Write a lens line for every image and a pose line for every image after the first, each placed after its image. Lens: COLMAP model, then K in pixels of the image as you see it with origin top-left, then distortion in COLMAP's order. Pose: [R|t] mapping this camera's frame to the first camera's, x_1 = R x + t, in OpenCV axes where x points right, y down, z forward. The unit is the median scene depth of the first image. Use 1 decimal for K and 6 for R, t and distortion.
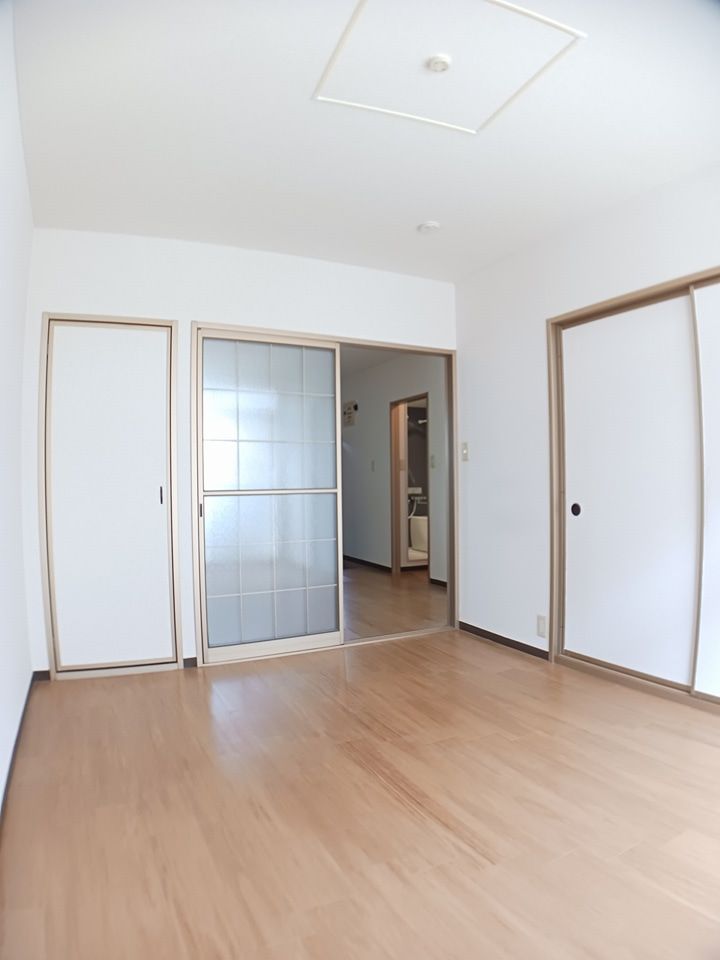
lens RADIAL K [[578.3, 0, 360.0], [0, 578.3, 480.0], [0, 0, 1]] dist [-0.186252, 0.000414]
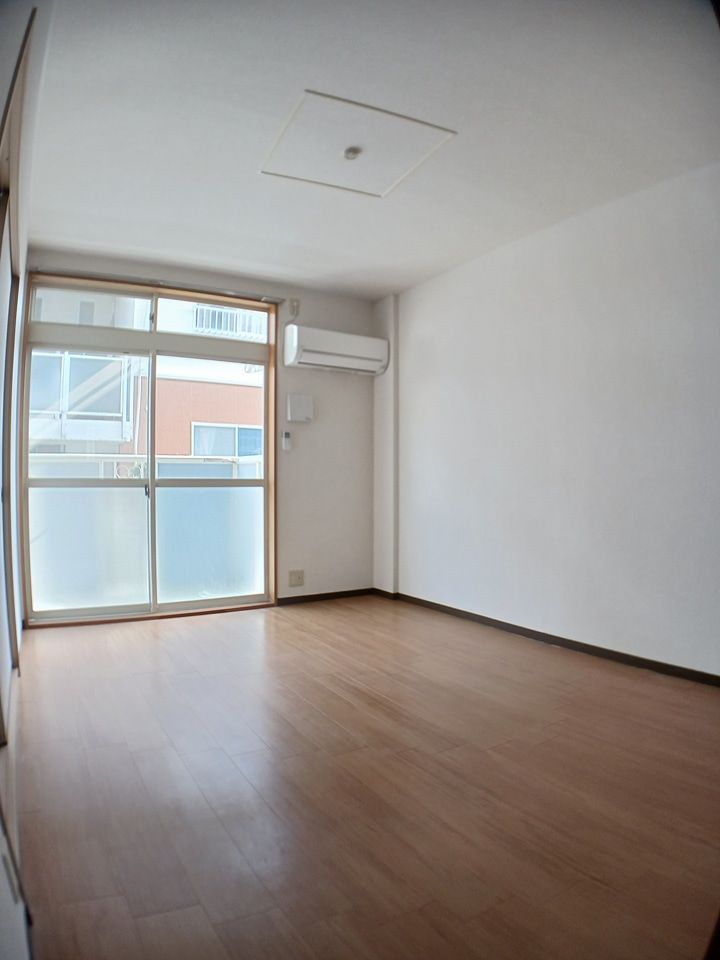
lens RADIAL K [[578.3, 0, 360.0], [0, 578.3, 480.0], [0, 0, 1]] dist [-0.186252, 0.000414]
pose [[-0.996071, 0.012172, -0.087723, 0.168411], [0.012207, 0.999925, 0.000147, 0.037651], [0.087718, -0.000925, -0.996145, 1.542090]]
